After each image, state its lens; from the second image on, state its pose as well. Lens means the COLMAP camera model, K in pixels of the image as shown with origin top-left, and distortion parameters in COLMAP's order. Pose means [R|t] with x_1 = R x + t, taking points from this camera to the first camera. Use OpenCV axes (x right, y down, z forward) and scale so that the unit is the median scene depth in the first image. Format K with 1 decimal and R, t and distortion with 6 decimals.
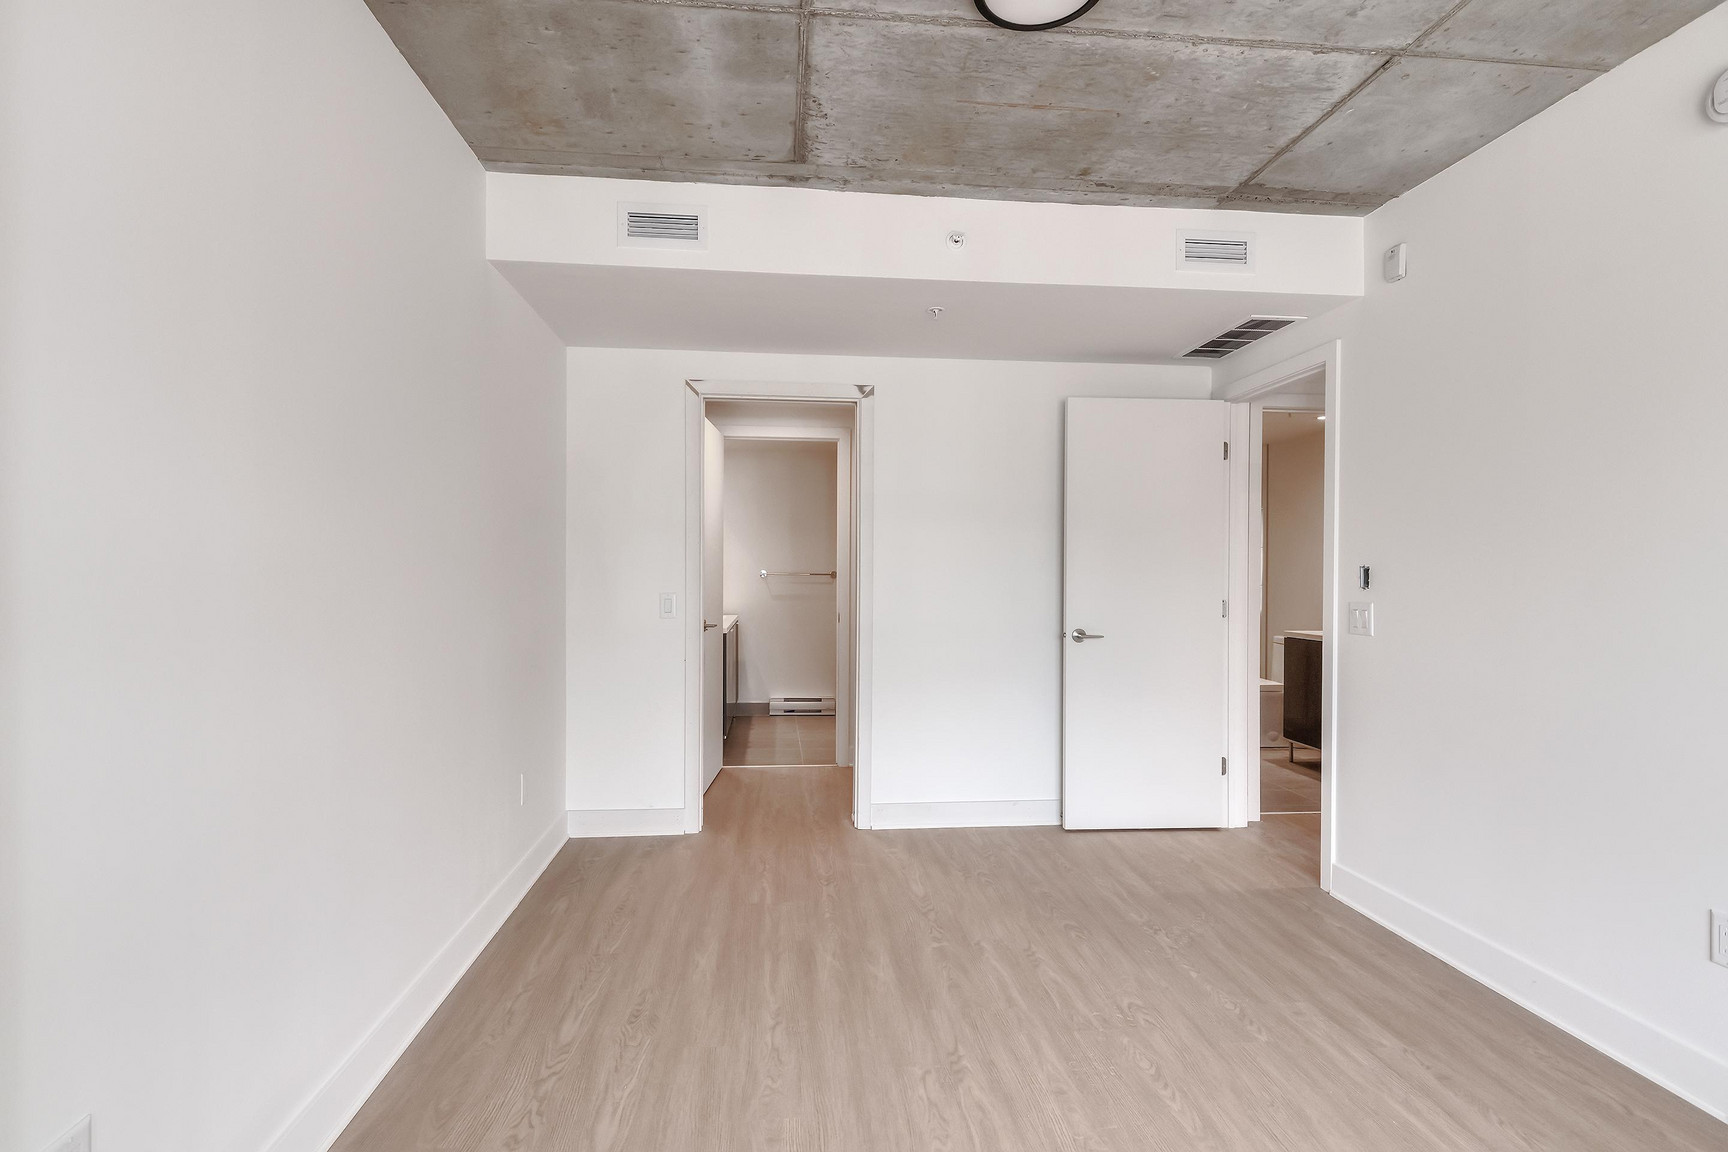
lens RADIAL K [[837.6, 0, 854.4], [0, 837.6, 575.8], [0, 0, 1]] dist [-0.001497, -0.000369]
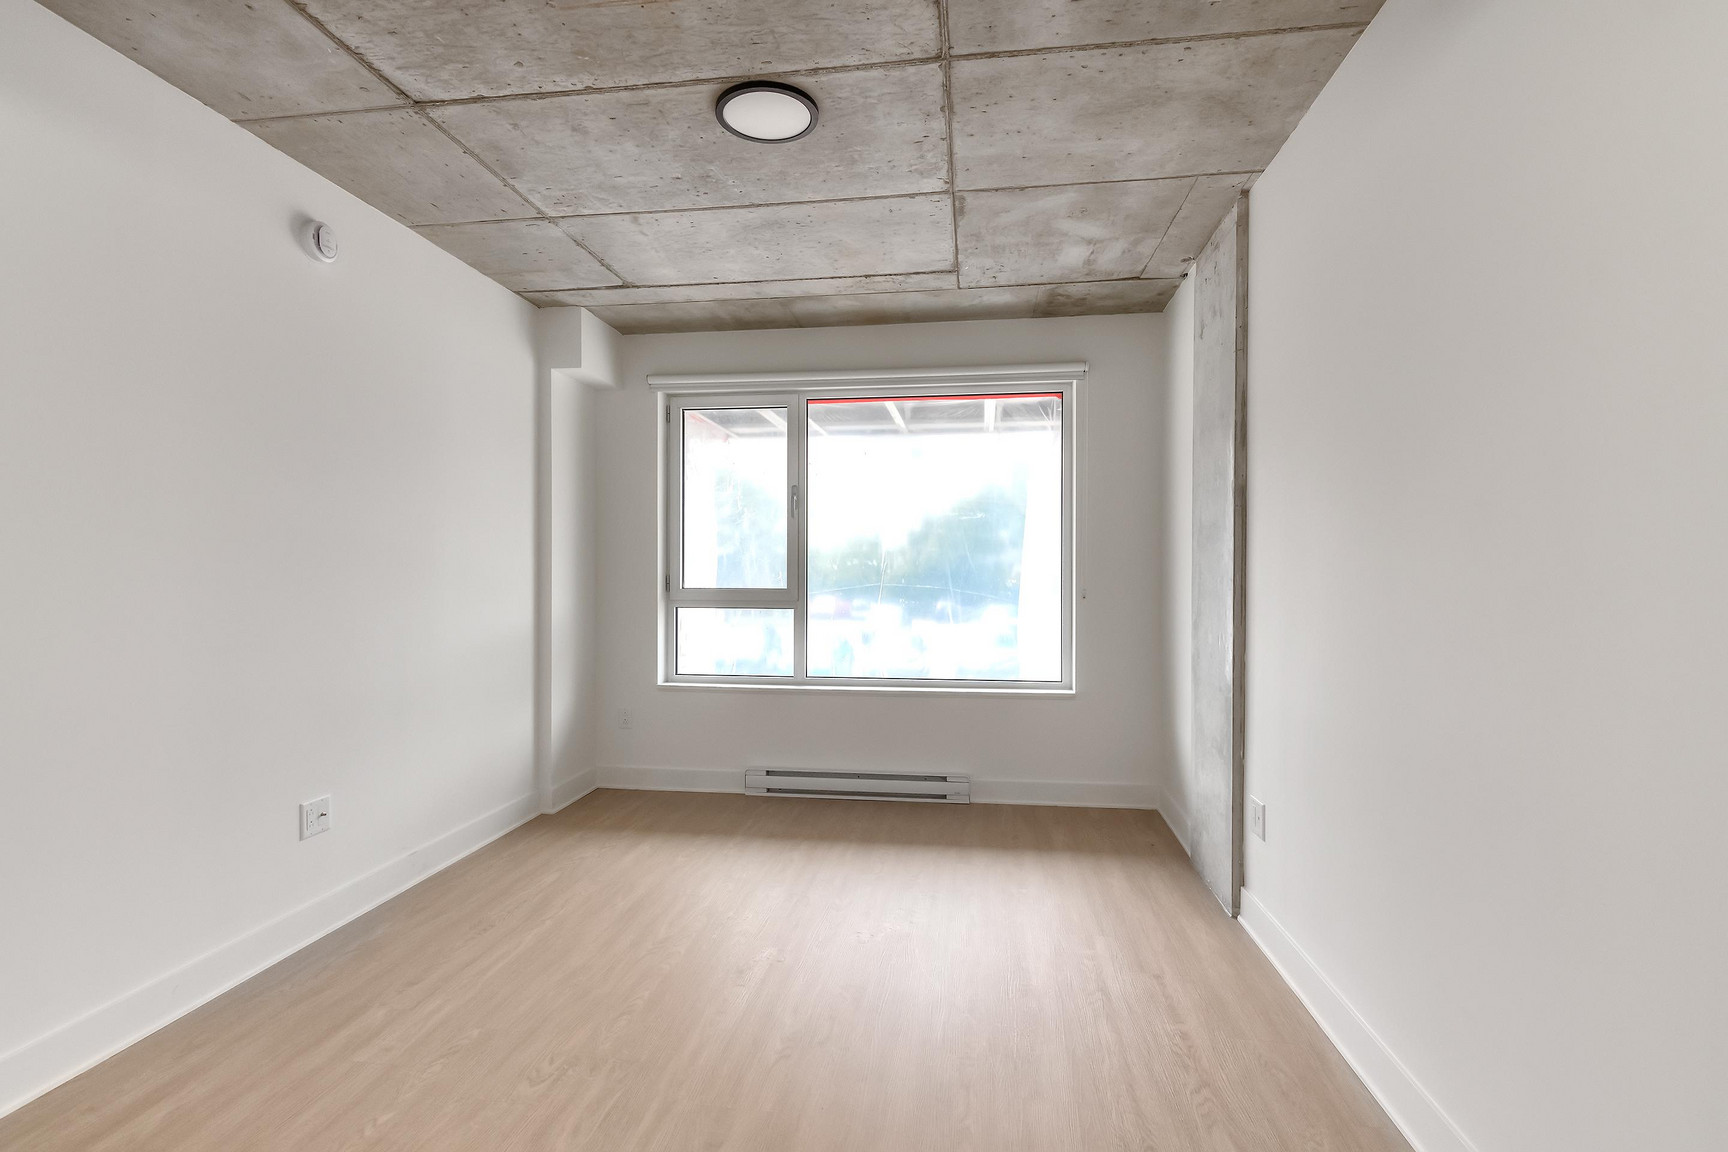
lens RADIAL K [[837.6, 0, 851.3], [0, 837.6, 572.4], [0, 0, 1]] dist [-0.001497, -0.000369]
pose [[-0.970549, -0.007992, 0.240772, -0.184303], [-0.006630, 0.999957, 0.006469, -0.005795], [-0.240813, 0.004683, -0.970560, 1.860288]]
